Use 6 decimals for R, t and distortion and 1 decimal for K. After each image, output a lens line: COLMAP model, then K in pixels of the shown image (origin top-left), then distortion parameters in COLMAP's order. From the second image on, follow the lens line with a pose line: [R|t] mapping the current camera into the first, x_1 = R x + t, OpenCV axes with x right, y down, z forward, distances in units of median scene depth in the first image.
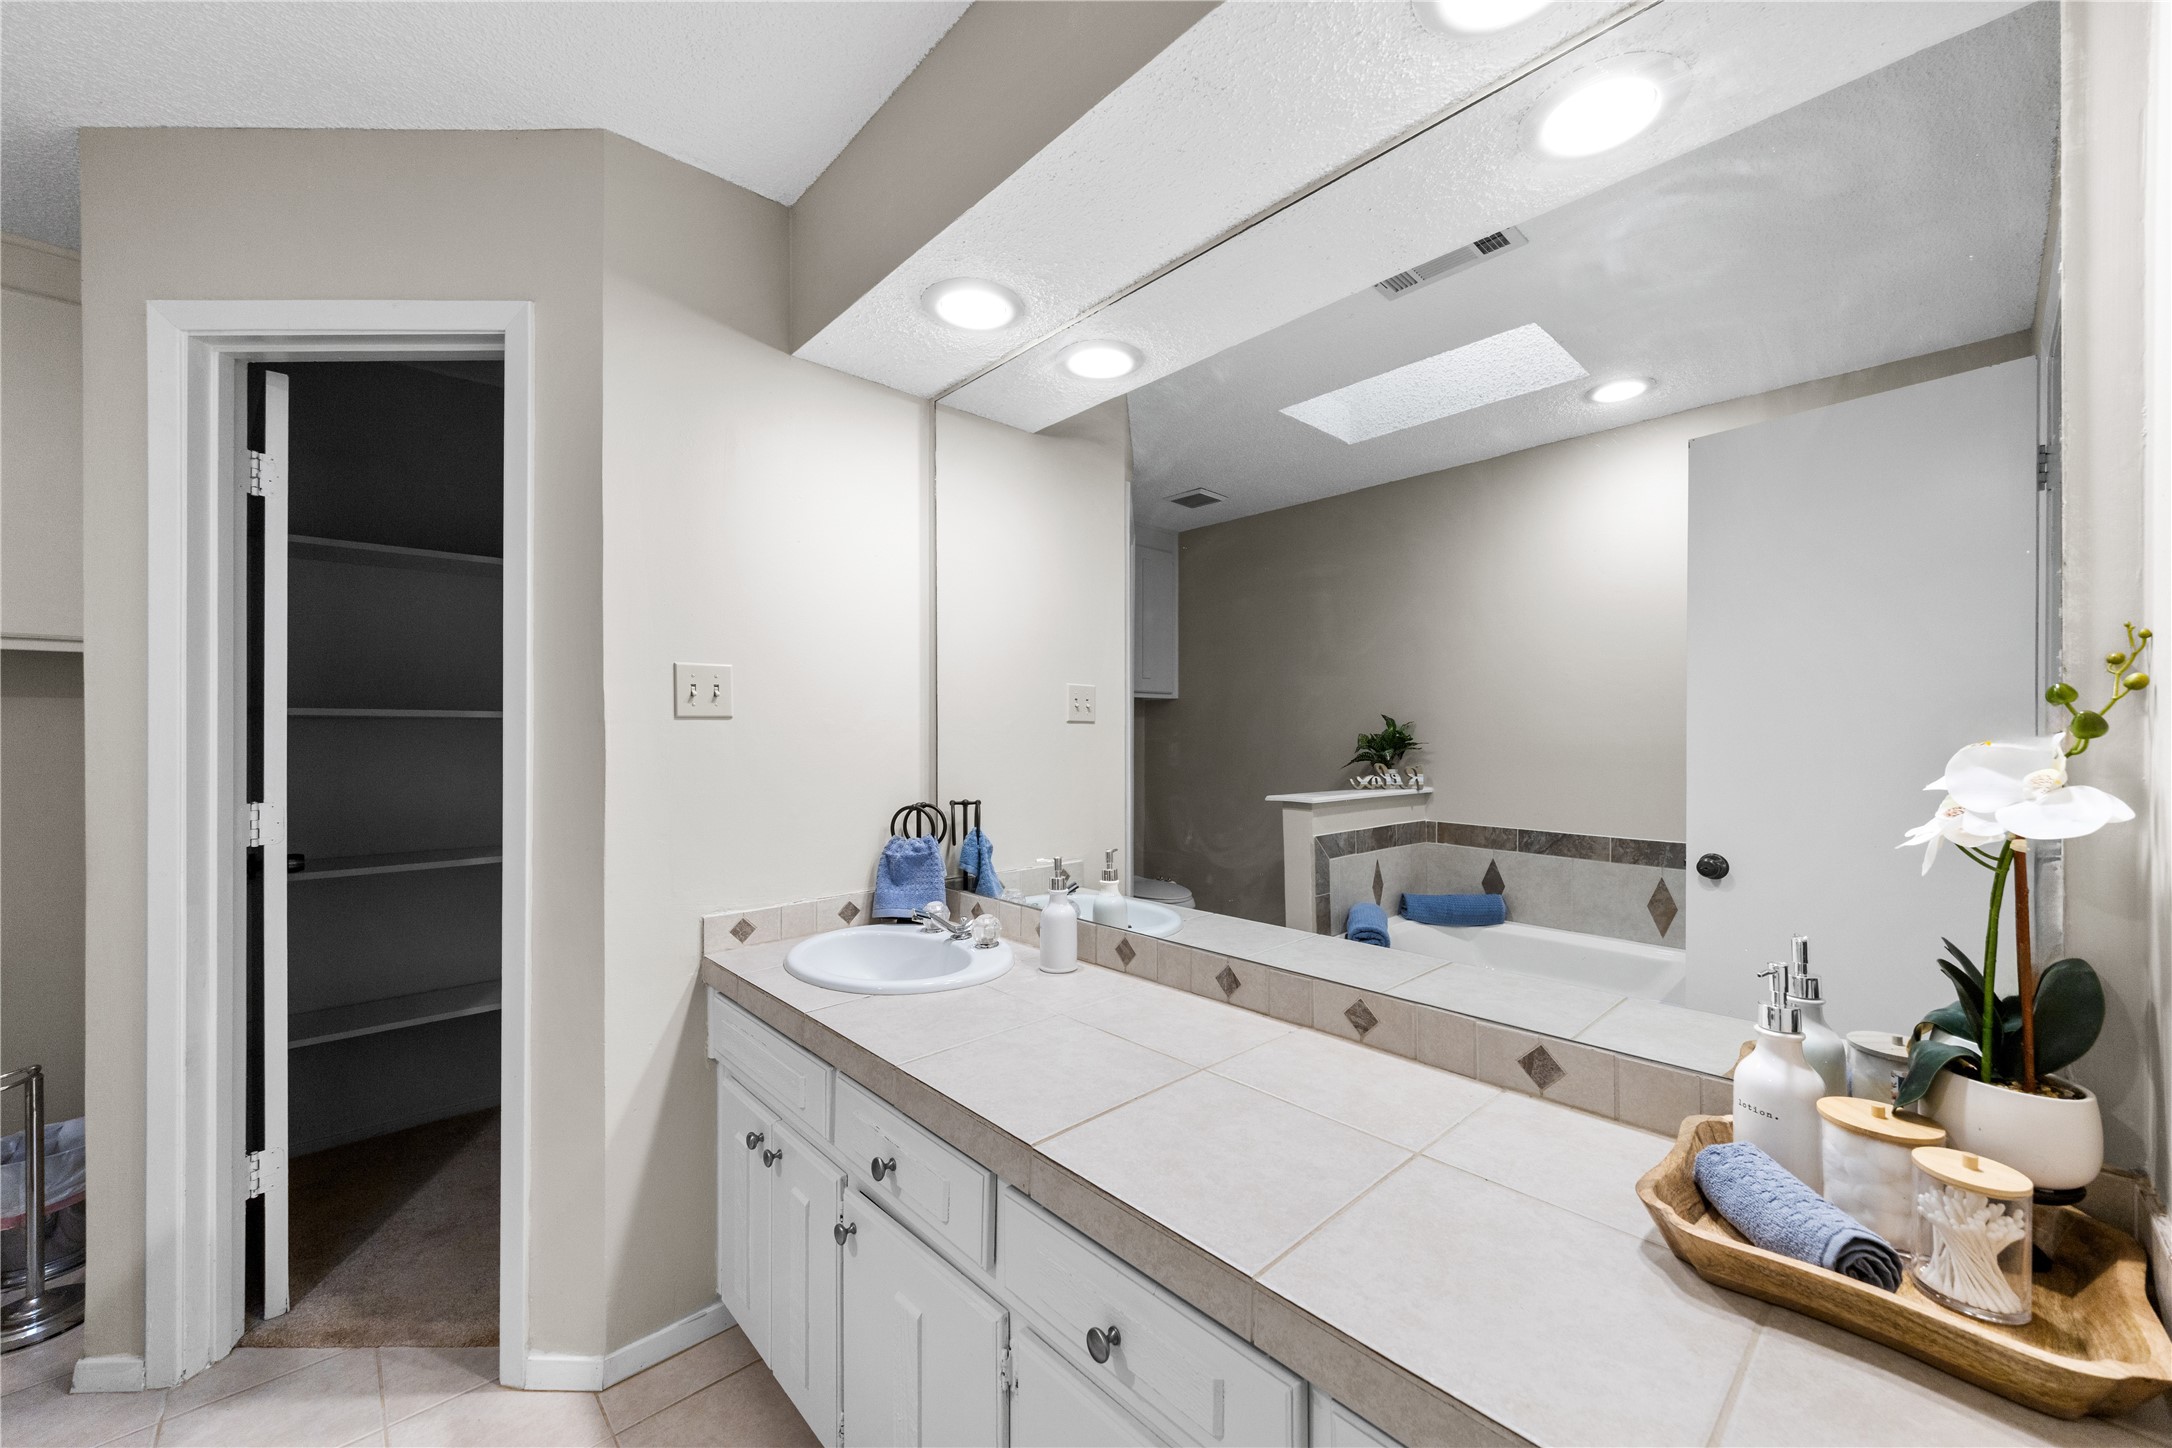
lens RADIAL K [[829.8, 0, 1080.5], [0, 829.8, 733.0], [0, 0, 1]] dist [-0.003784, -0.000129]
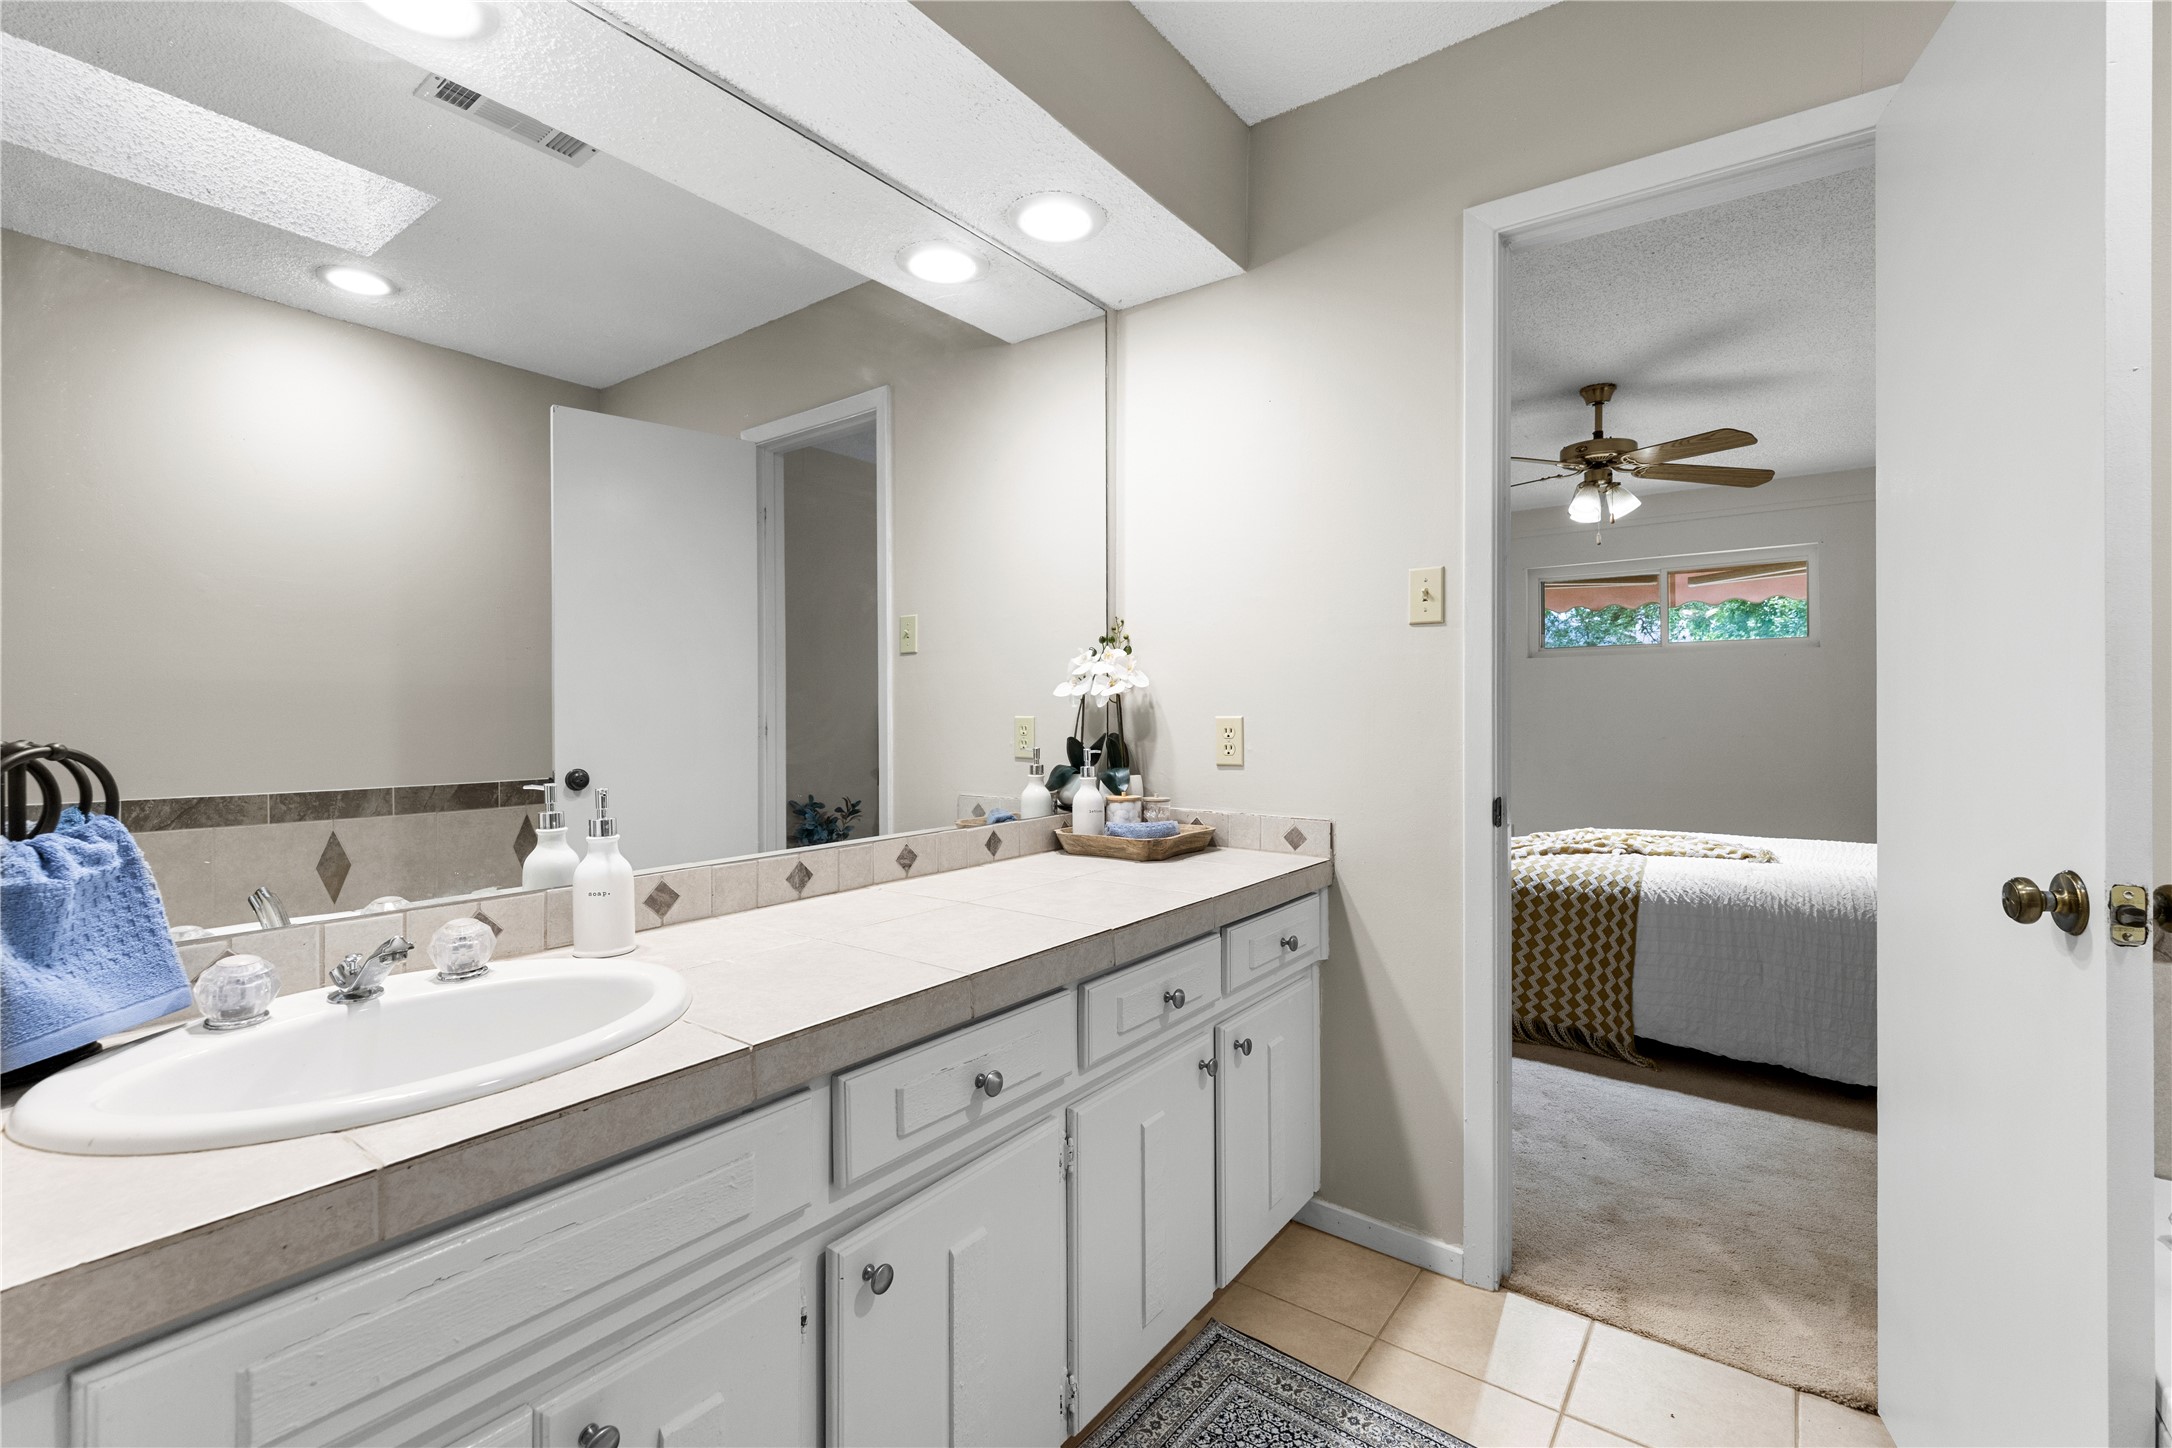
lens RADIAL K [[945.7, 0, 1080.8], [0, 945.7, 711.2], [0, 0, 1]] dist [-0.002194, -0.000177]
pose [[-0.196586, -0.000600, 0.980486, -0.648022], [0.003215, 0.999994, 0.001256, 0.064854], [-0.980481, 0.003399, -0.196583, 0.578143]]
